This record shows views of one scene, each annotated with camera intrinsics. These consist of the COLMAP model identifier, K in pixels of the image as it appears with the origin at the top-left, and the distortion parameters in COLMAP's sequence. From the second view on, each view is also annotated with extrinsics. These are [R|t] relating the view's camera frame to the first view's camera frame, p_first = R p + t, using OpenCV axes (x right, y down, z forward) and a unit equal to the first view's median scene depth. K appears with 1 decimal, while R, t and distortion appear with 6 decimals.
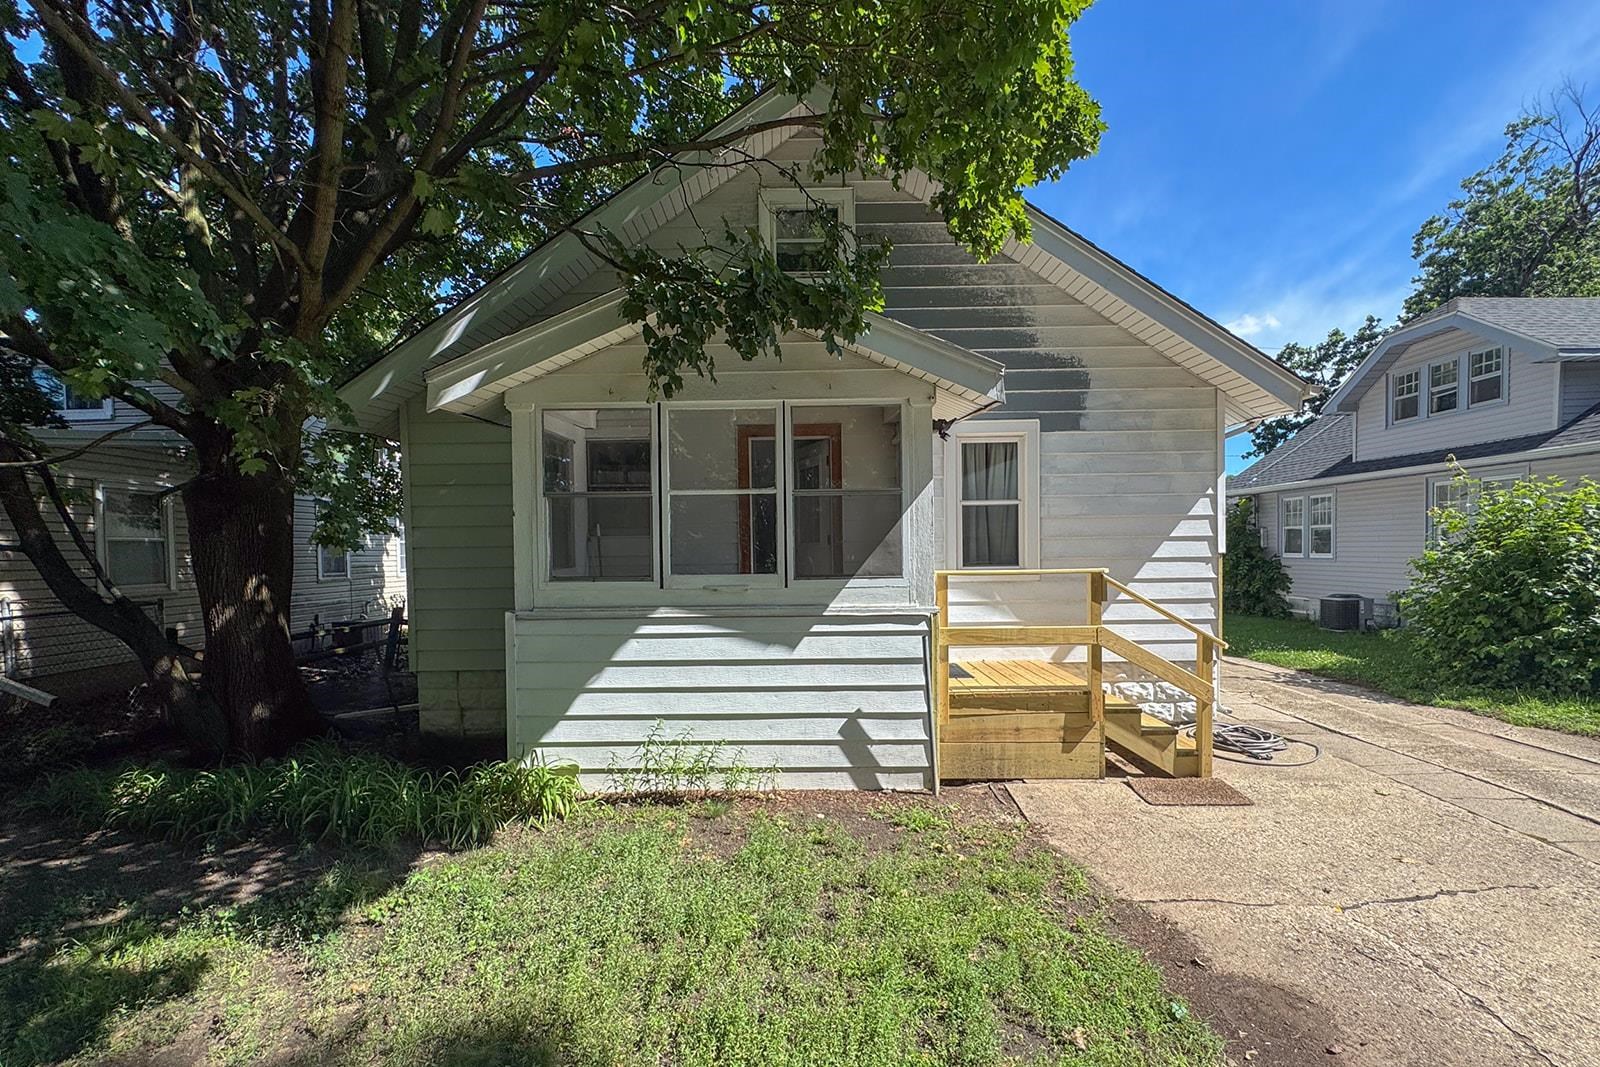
lens RADIAL K [[681.2, 0, 798.1], [0, 681.2, 558.7], [0, 0, 1]] dist [0.004147, 0.000393]
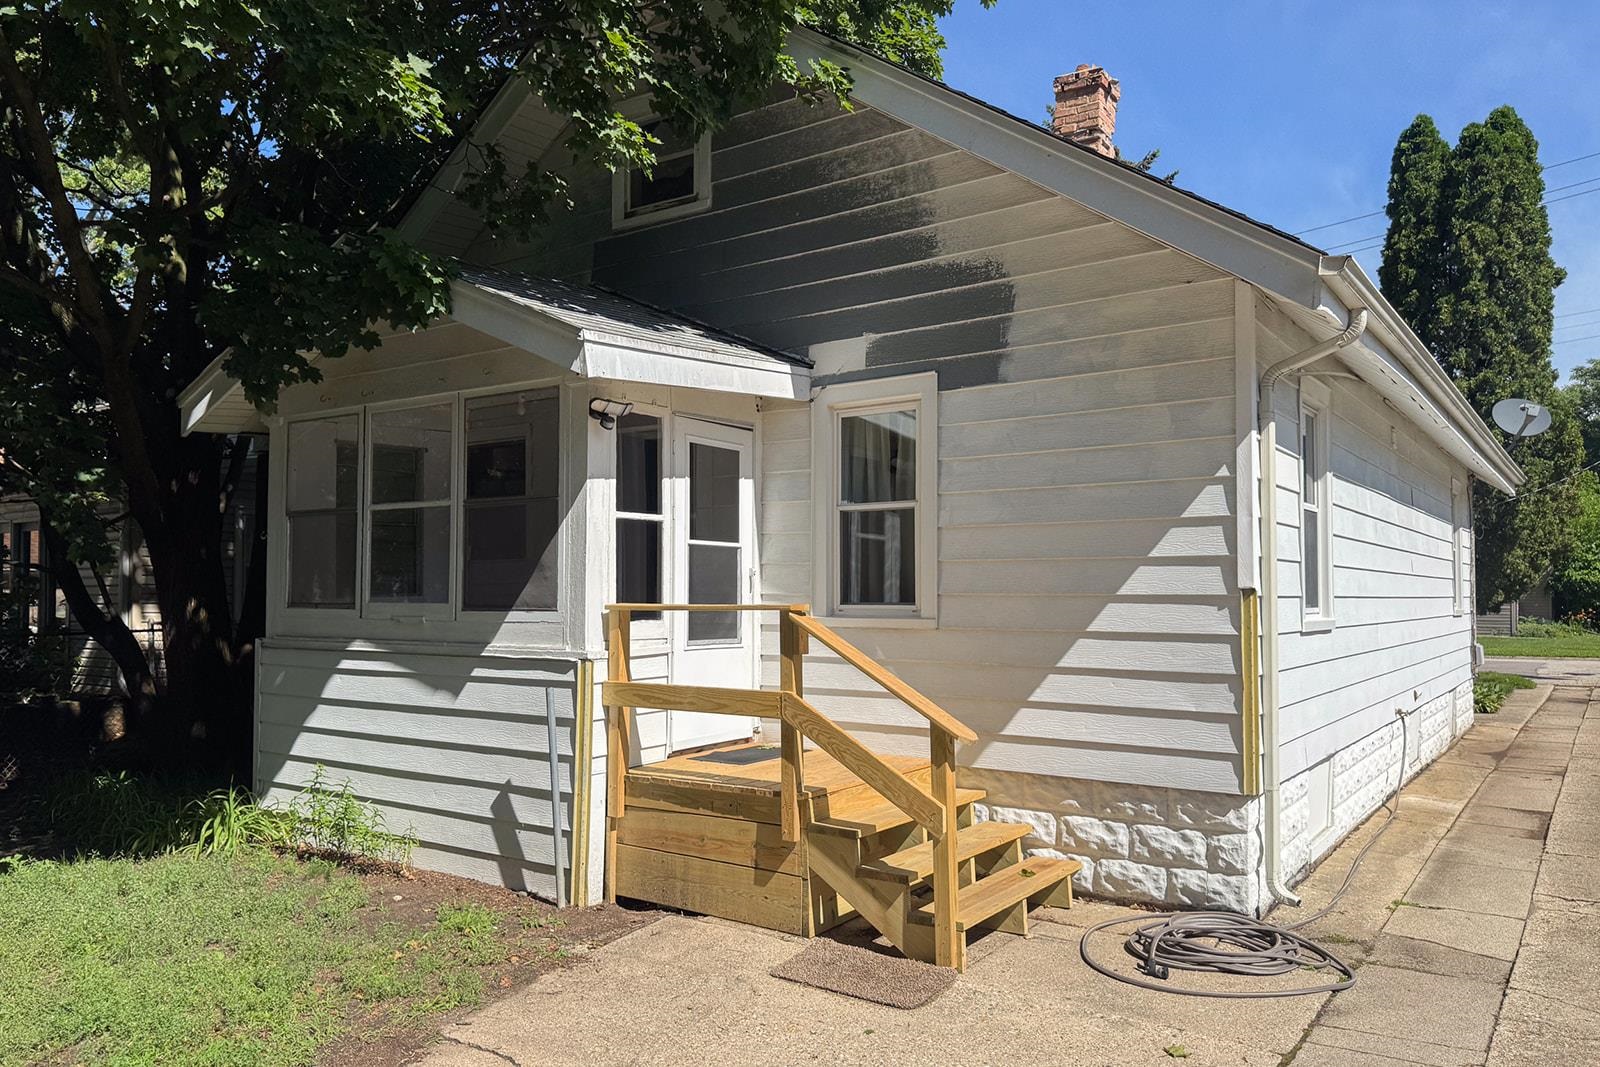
lens RADIAL K [[1141.6, 0, 804.6], [0, 1141.6, 544.7], [0, 0, 1]] dist [0.086234, -0.003595]
pose [[0.823937, -0.009656, -0.566599, 1.079720], [-0.019513, 0.998778, -0.045397, 0.006414], [0.566345, 0.048460, 0.822743, 0.097976]]
